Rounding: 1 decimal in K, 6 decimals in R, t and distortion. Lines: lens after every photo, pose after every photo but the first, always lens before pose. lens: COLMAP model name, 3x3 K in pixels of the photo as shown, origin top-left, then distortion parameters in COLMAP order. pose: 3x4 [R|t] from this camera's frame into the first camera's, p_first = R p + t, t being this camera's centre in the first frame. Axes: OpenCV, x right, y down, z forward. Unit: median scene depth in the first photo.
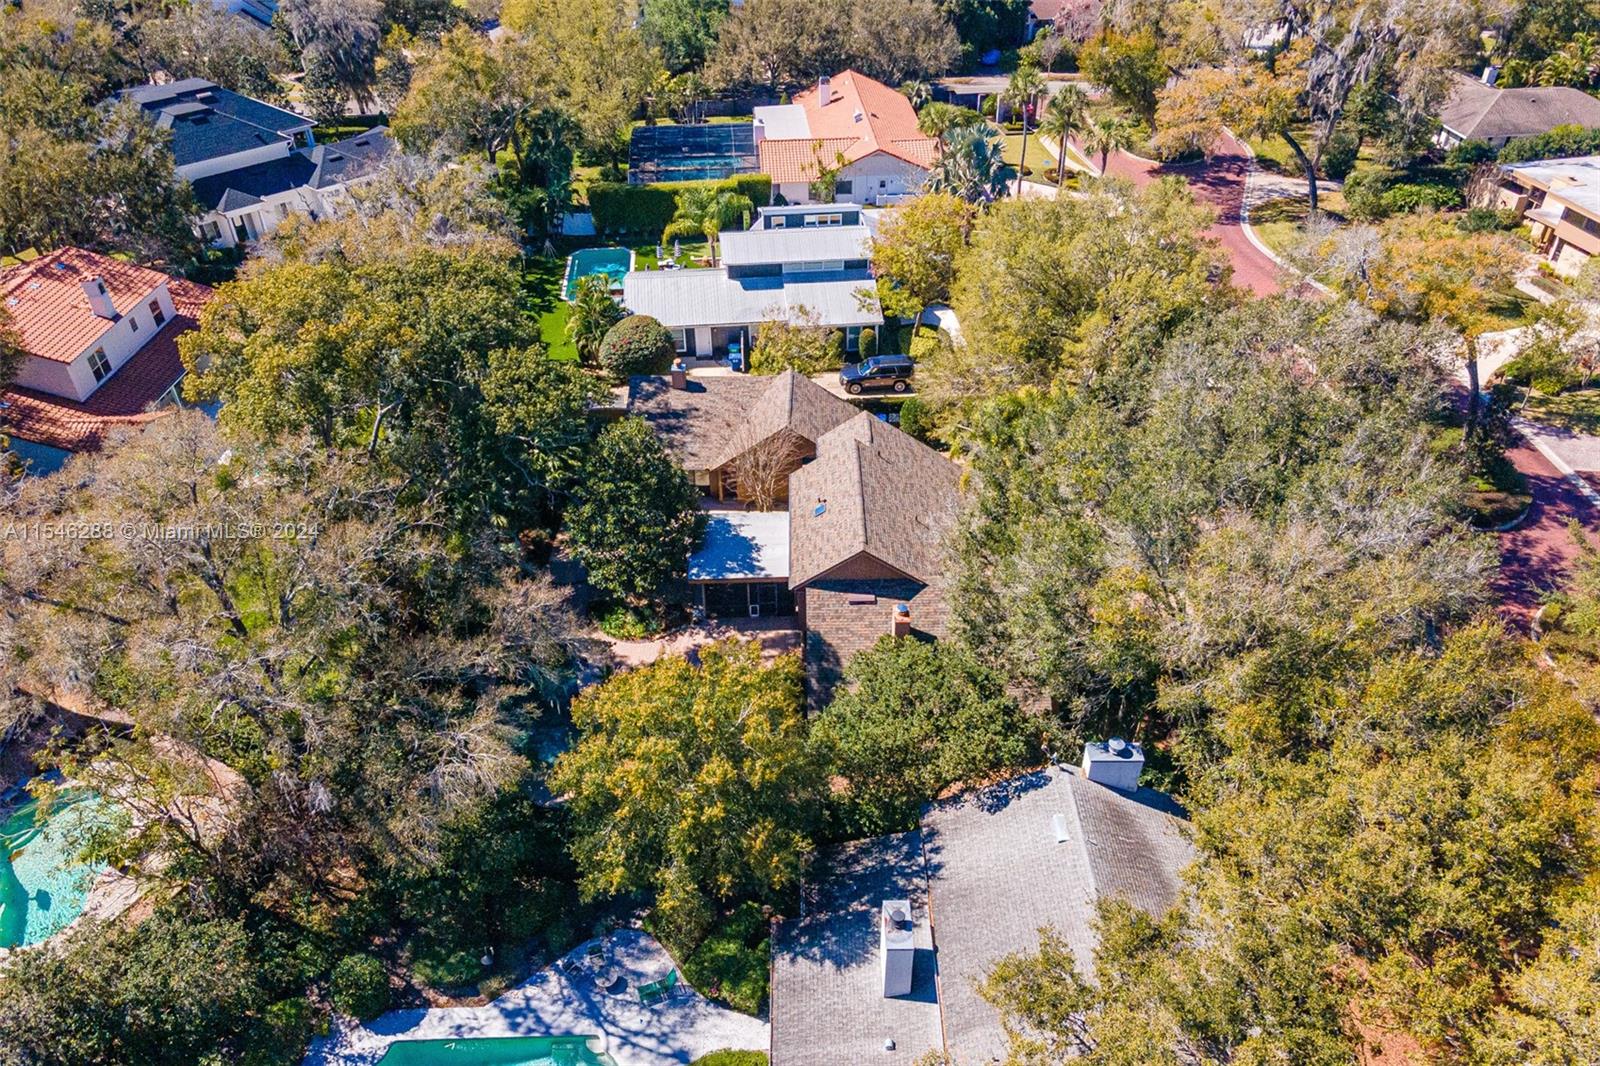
lens RADIAL K [[1147.5, 0, 800.2], [0, 1147.5, 582.2], [0, 0, 1]] dist [0.054673, 0.008771]
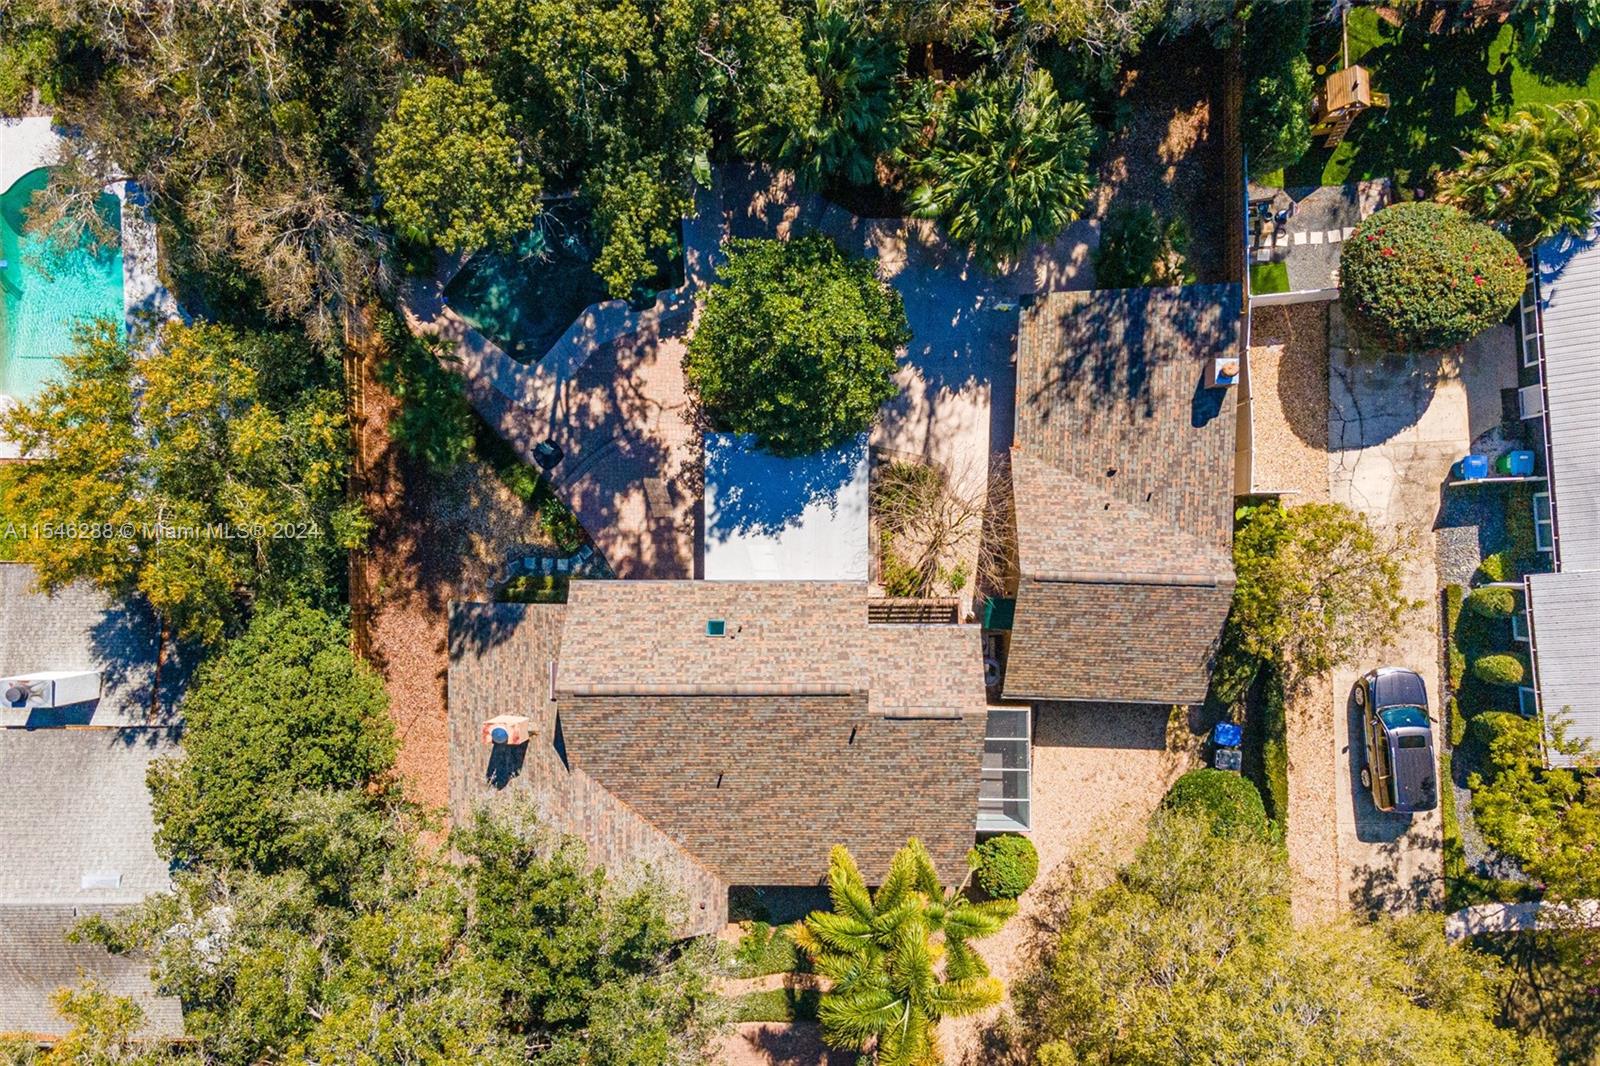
lens RADIAL K [[1147.5, 0, 800.2], [0, 1147.5, 582.2], [0, 0, 1]] dist [0.054673, 0.008771]
pose [[-0.003157, 0.999617, 0.027495, -0.025826], [-0.604739, -0.023806, 0.796068, -0.587940], [0.796418, -0.014114, 0.604582, 0.604825]]
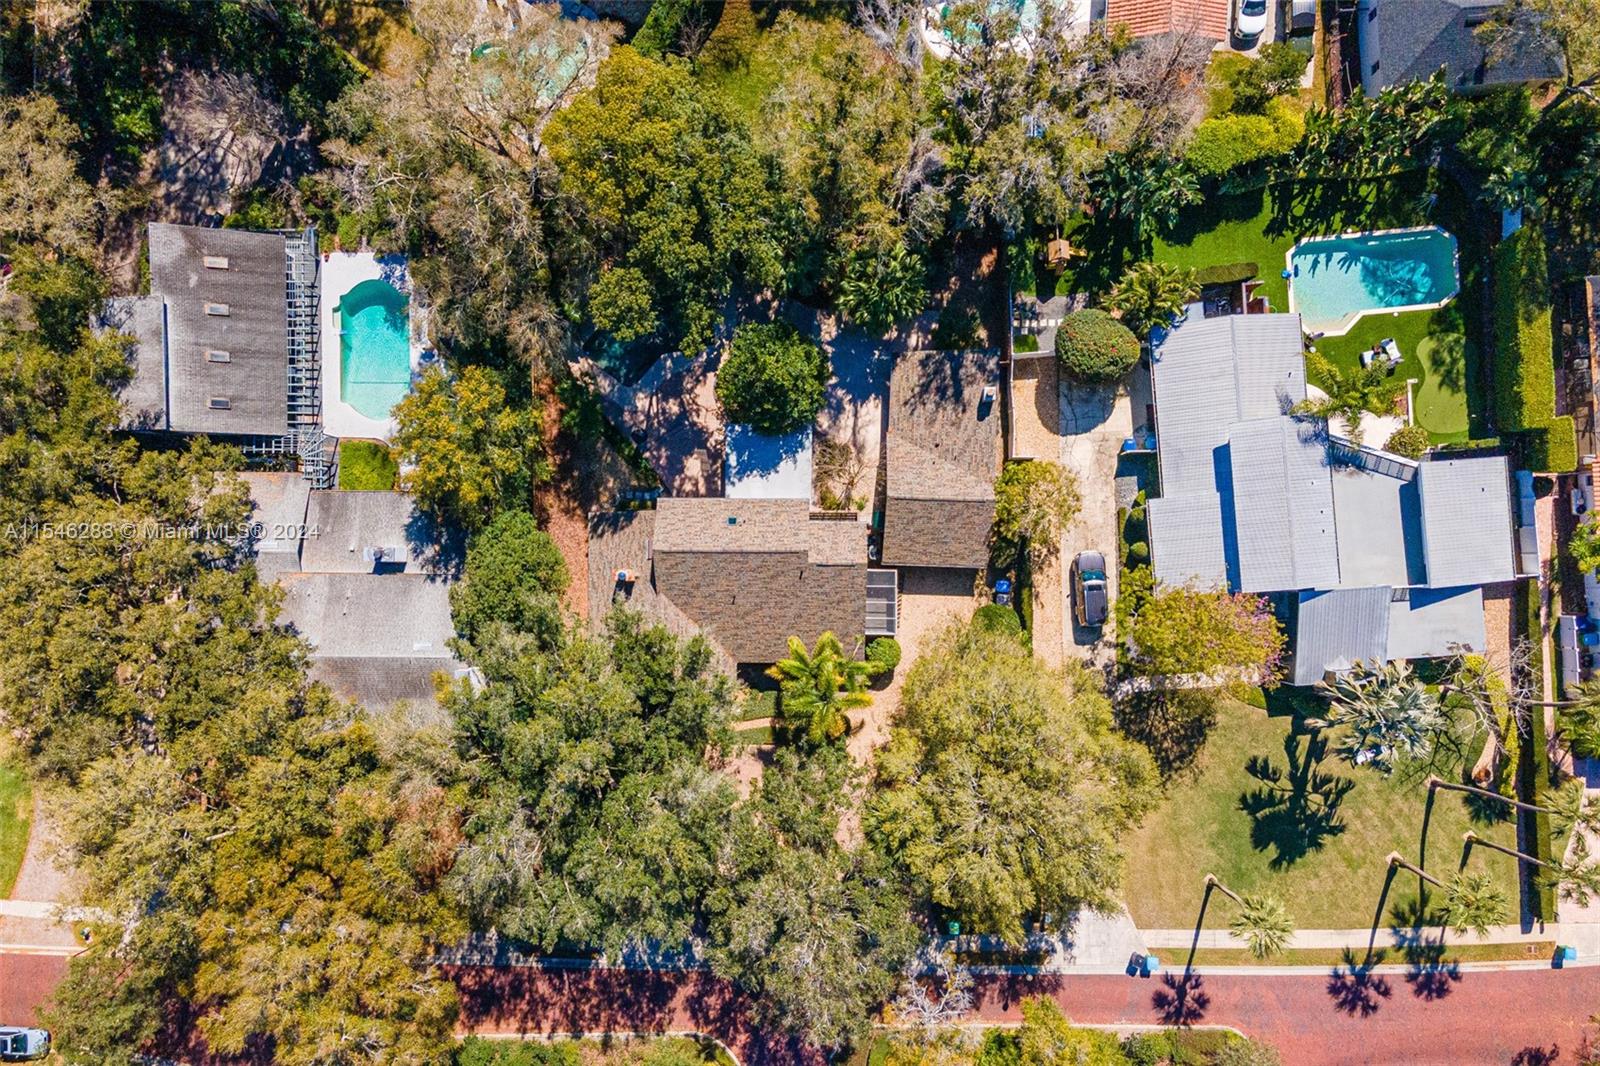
lens RADIAL K [[1147.5, 0, 800.2], [0, 1147.5, 582.2], [0, 0, 1]] dist [0.054673, 0.008771]
pose [[-0.009194, 0.999829, 0.016036, 0.062822], [-0.603080, -0.018336, 0.797470, -1.101502], [0.797628, -0.002339, 0.603145, 0.253768]]
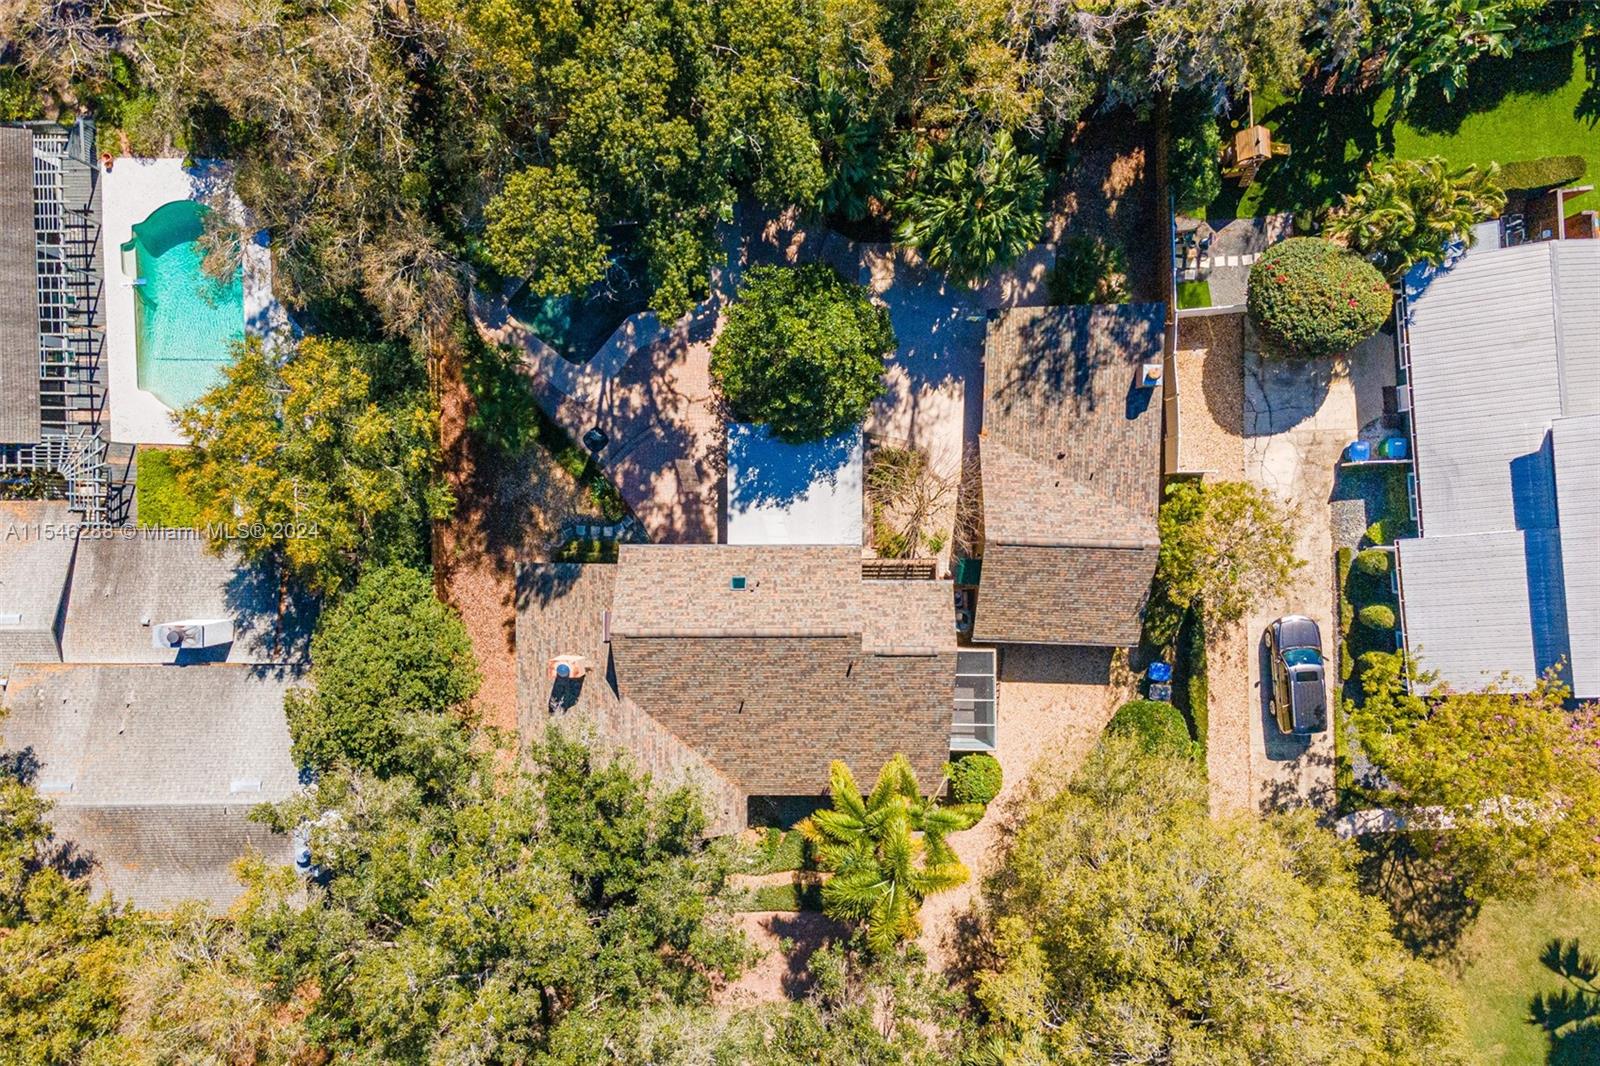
lens RADIAL K [[1157.1, 0, 802.5], [0, 1157.1, 550.7], [0, 0, 1]] dist [0.054479, 0.004537]
pose [[-0.002514, 0.999496, 0.031637, -0.030264], [-0.605649, -0.026696, 0.795284, -0.708943], [0.795728, -0.017162, 0.605411, 0.508338]]
